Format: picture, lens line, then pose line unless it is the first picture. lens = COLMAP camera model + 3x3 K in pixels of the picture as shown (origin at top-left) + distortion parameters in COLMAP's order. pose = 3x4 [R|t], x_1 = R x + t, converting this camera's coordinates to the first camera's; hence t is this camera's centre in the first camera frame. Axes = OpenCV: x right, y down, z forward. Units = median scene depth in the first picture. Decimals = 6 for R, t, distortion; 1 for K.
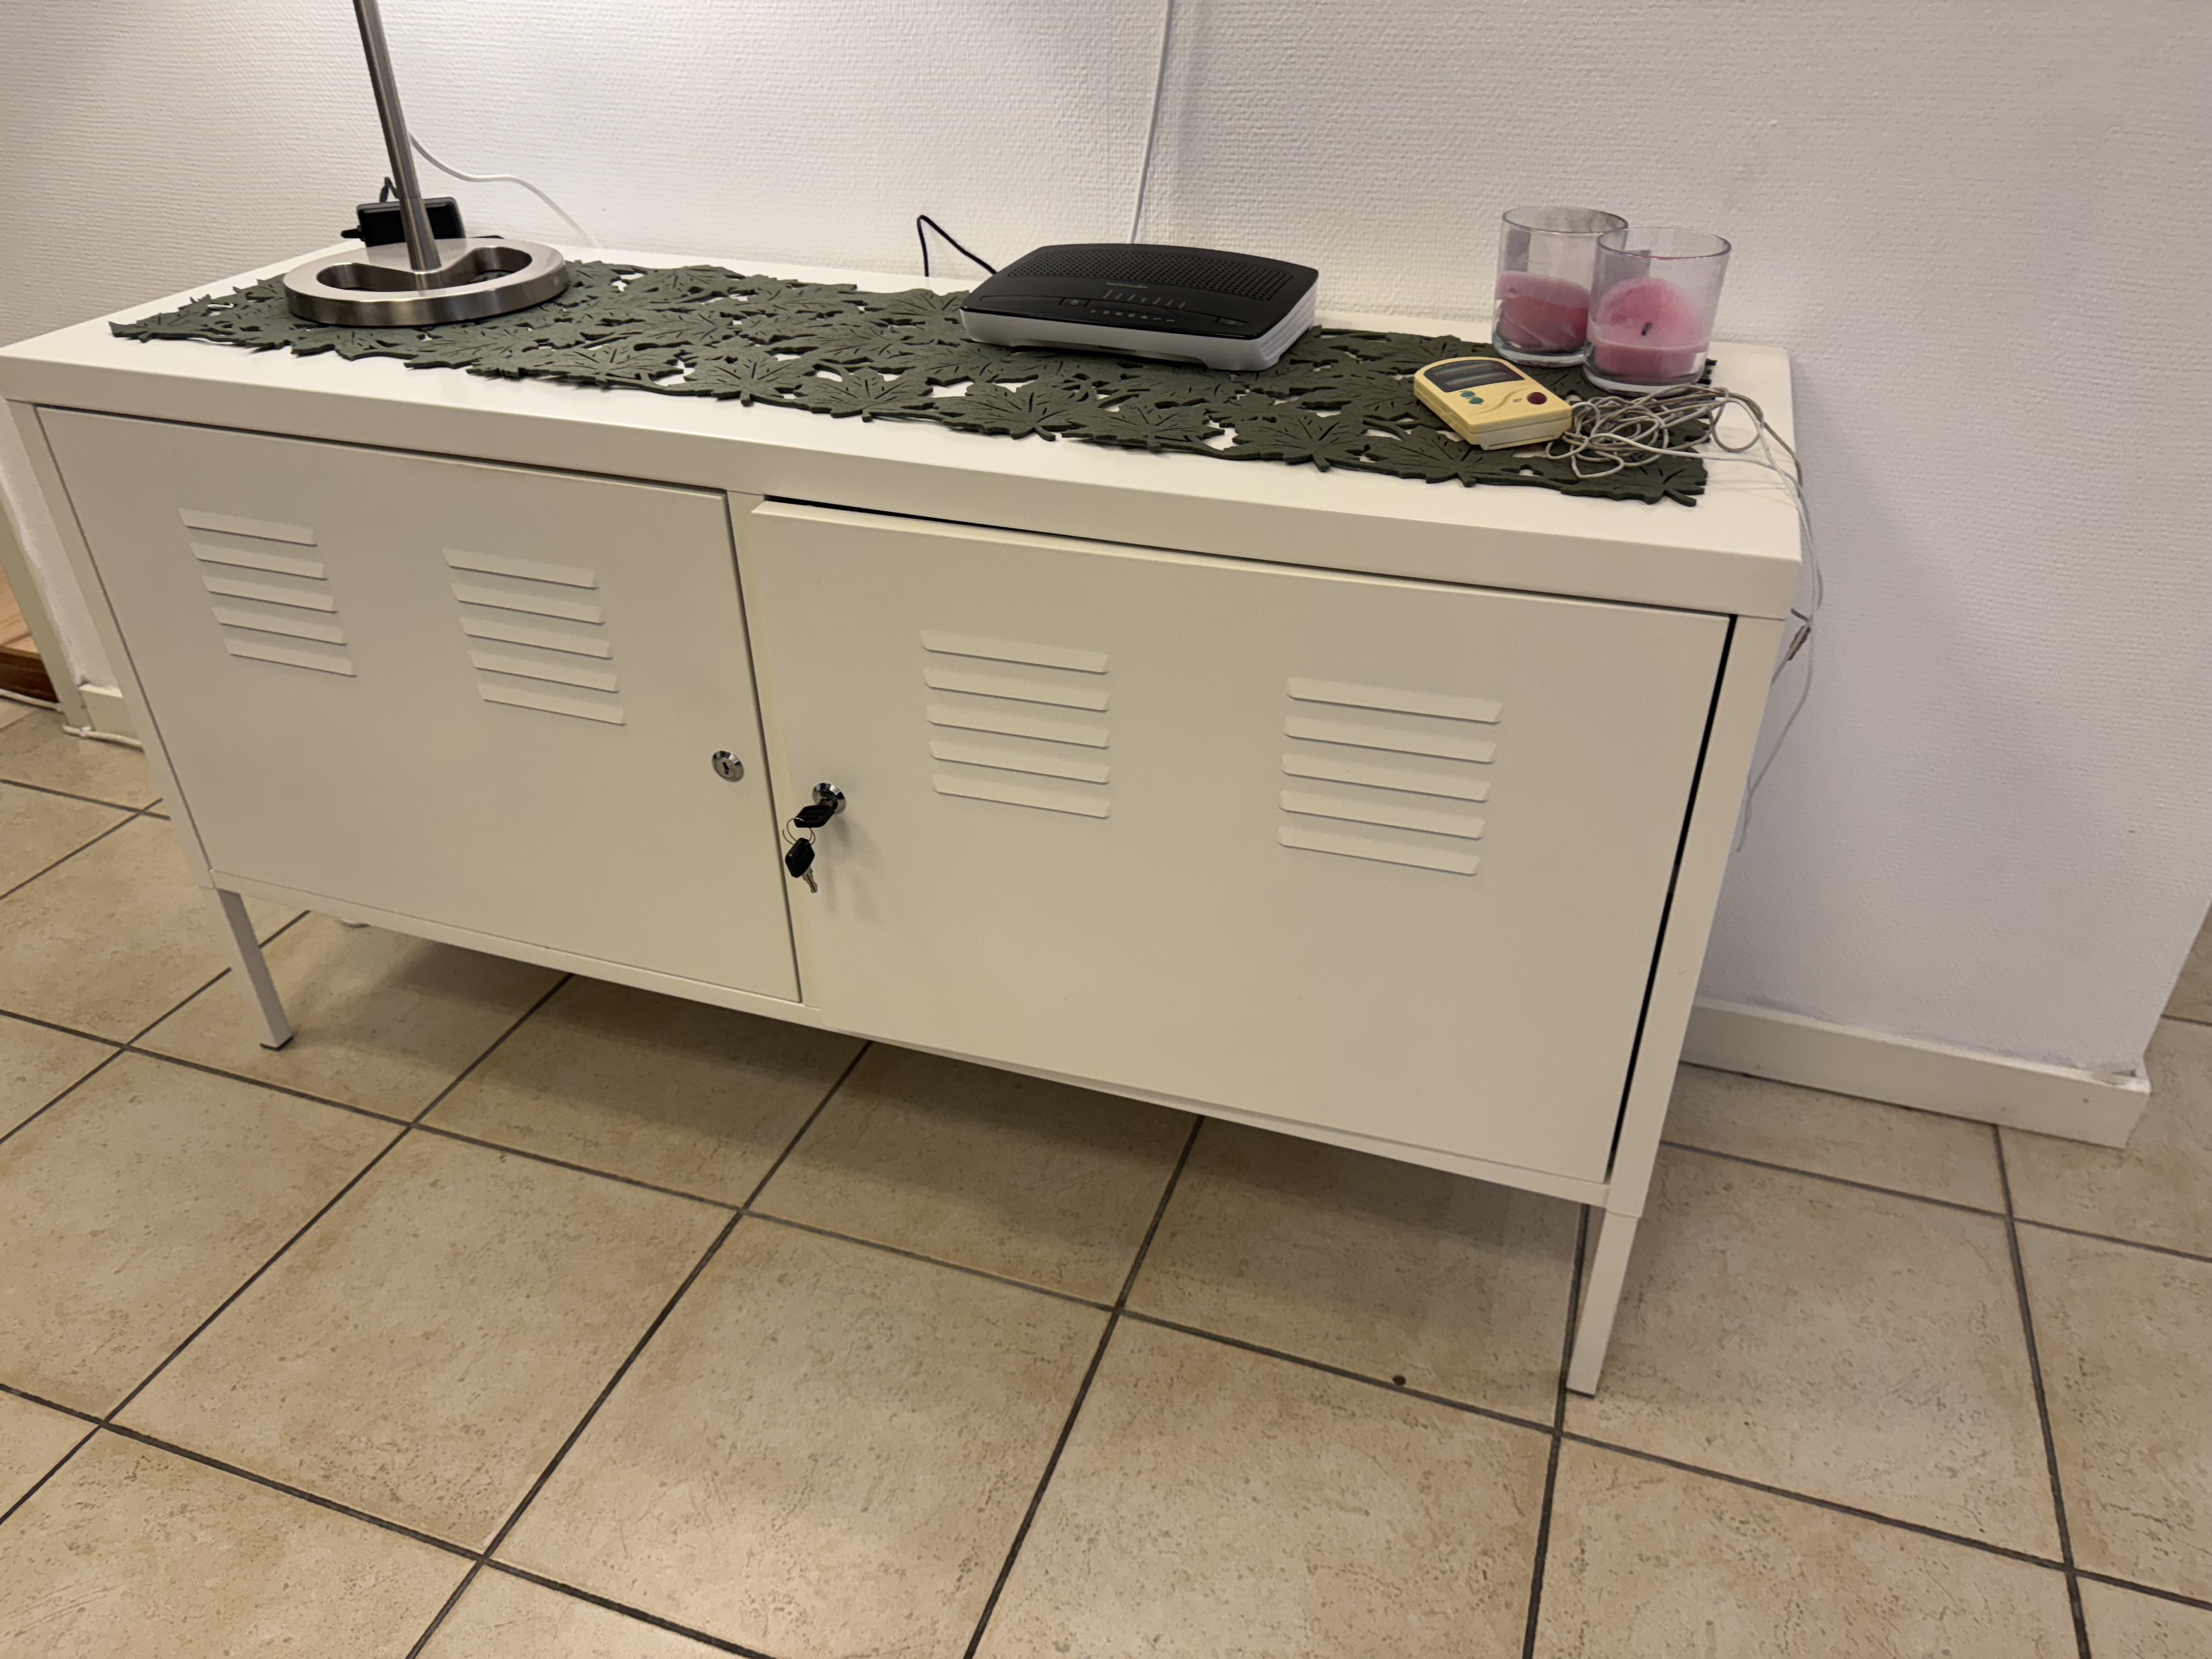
lens RADIAL K [[1560.1, 0, 1131.3], [0, 1560.1, 835.1], [0, 0, 1]] dist [0.058433, -0.087421]
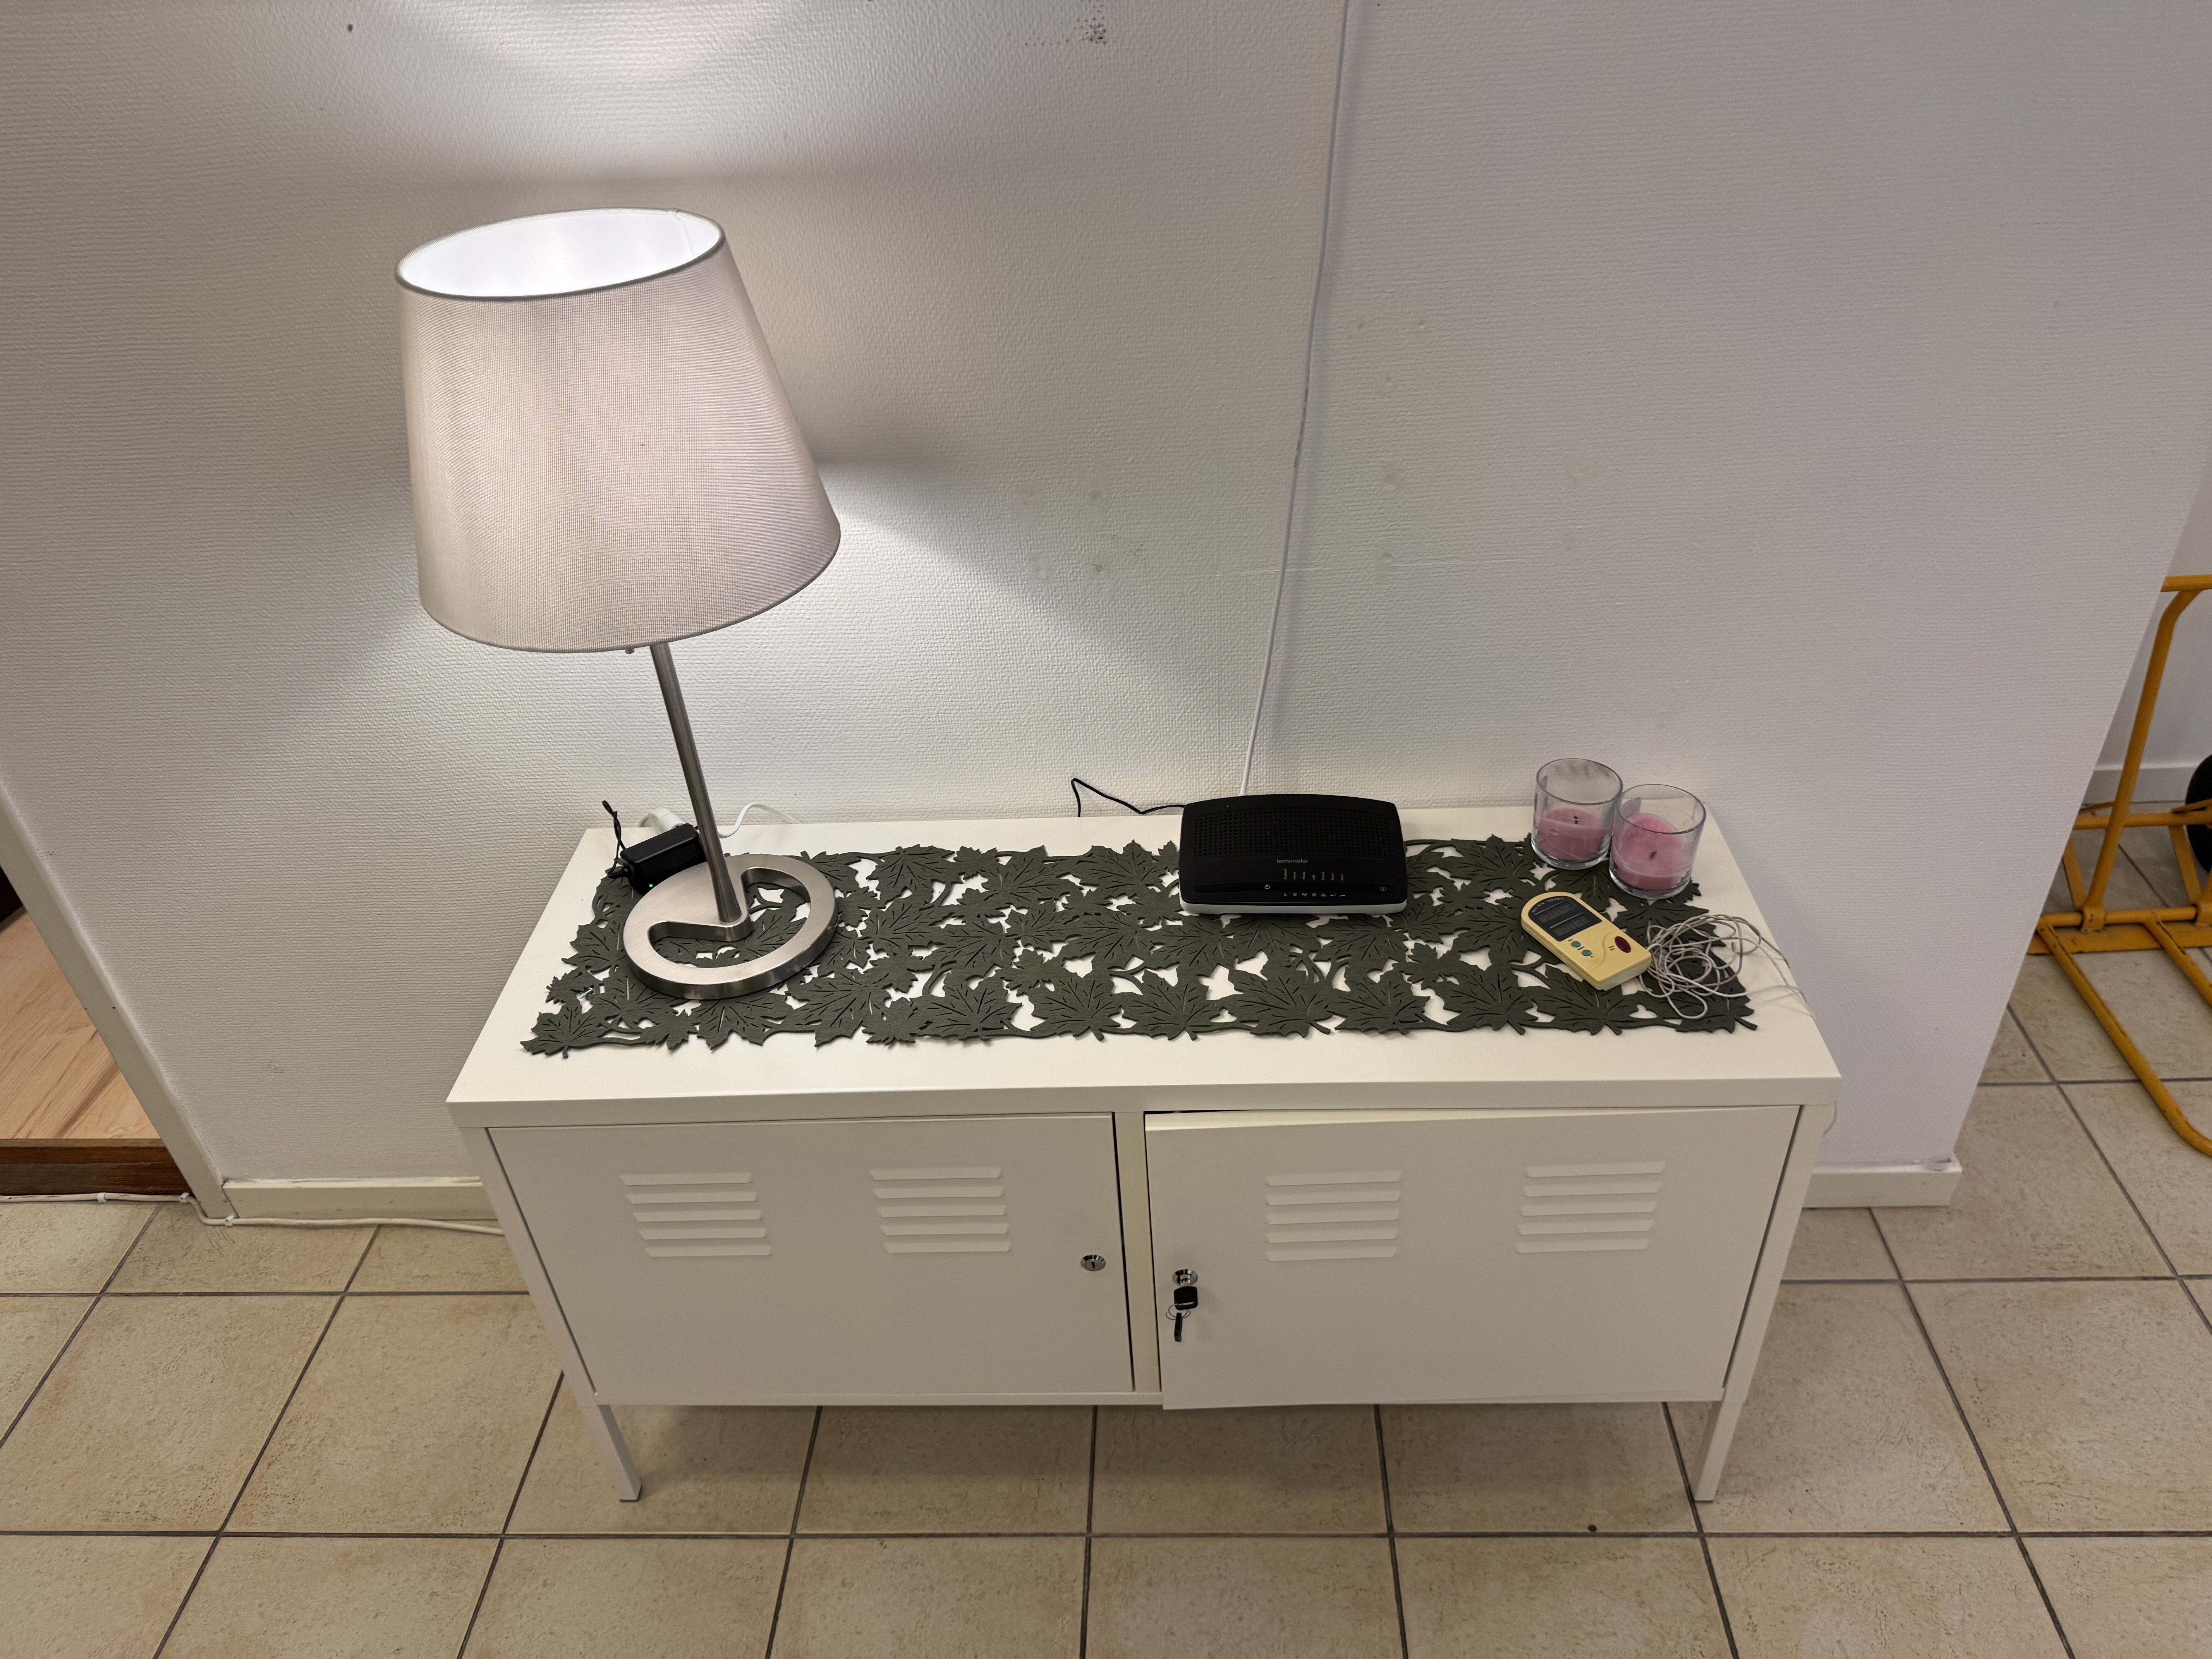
lens RADIAL K [[1582.9, 0, 1111.5], [0, 1582.9, 783.7], [0, 0, 1]] dist [0.053276, -0.089069]
pose [[0.954538, -0.206813, 0.214677, -0.440791], [0.200332, 0.978360, 0.051763, -0.508994], [-0.220736, -0.006403, 0.975313, -0.357510]]
